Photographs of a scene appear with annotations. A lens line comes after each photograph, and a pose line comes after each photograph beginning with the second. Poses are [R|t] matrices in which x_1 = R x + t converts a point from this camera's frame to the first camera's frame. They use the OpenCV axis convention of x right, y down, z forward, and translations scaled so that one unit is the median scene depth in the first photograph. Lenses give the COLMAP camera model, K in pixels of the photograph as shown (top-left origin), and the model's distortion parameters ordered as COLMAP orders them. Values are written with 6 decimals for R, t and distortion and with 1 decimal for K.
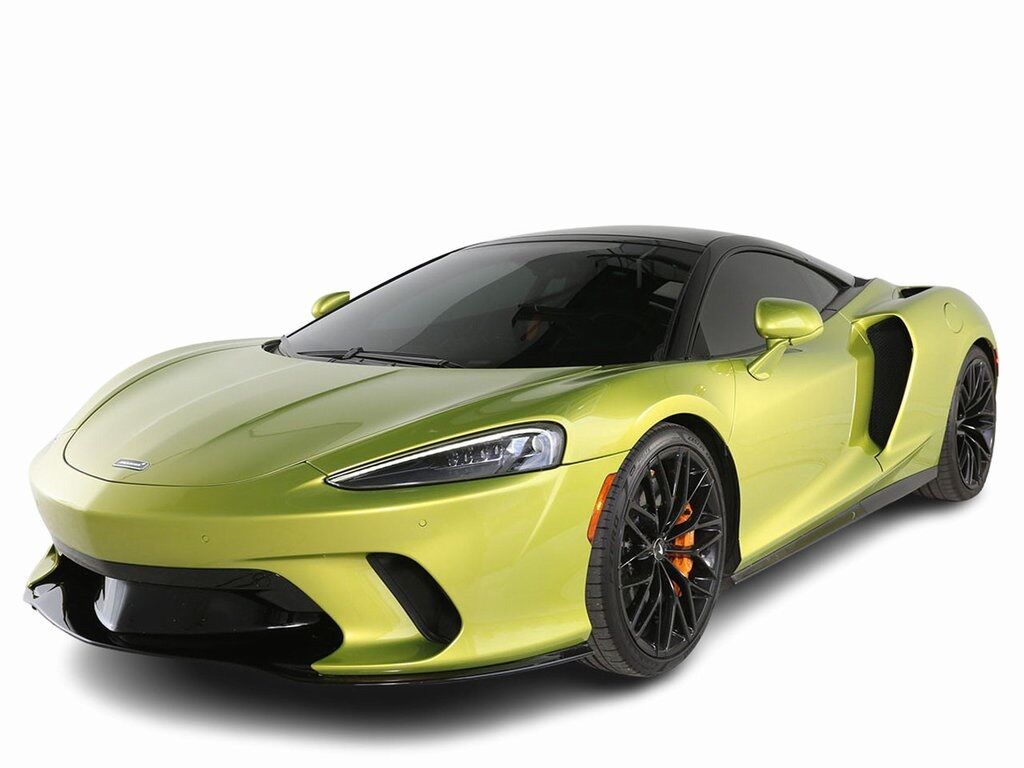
lens RADIAL K [[1202.1, 0, 509.9], [0, 1202.1, 381.8], [0, 0, 1]] dist [-0.017804, 0.000000]
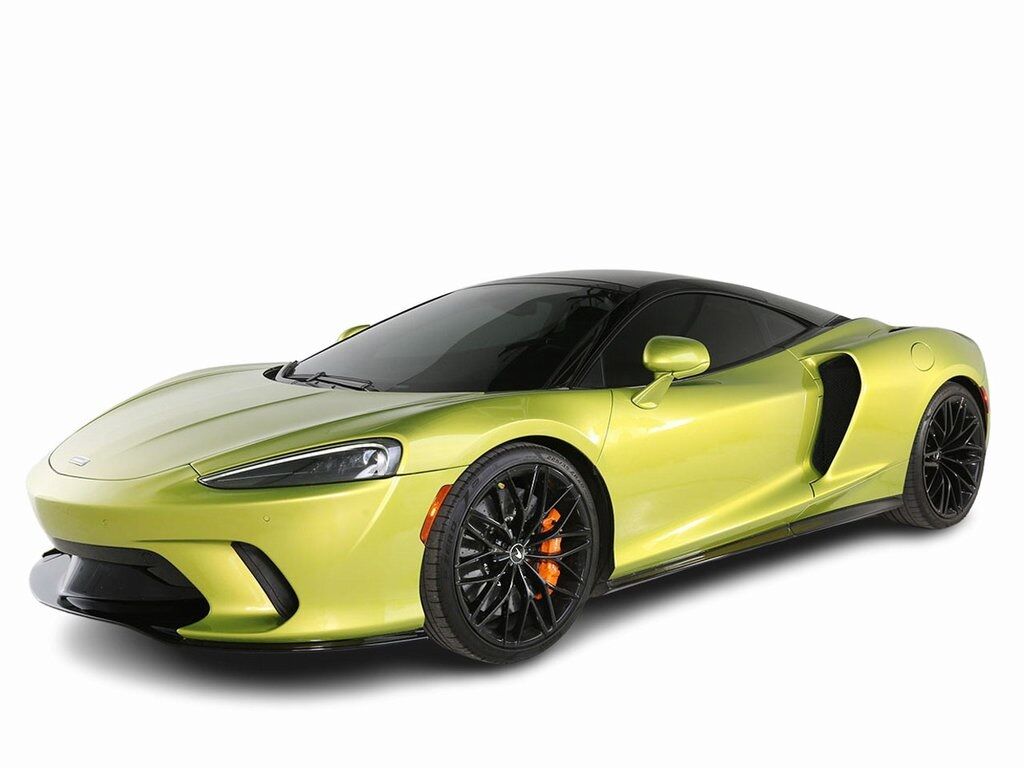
lens RADIAL K [[1078.0, 0, 507.8], [0, 1078.0, 390.6], [0, 0, 1]] dist [-0.056641, 0.000000]
pose [[0.980610, 0.023447, -0.194562, 0.296813], [-0.026252, 0.999585, -0.011851, -0.003318], [0.194203, 0.016729, 0.980819, -0.009319]]
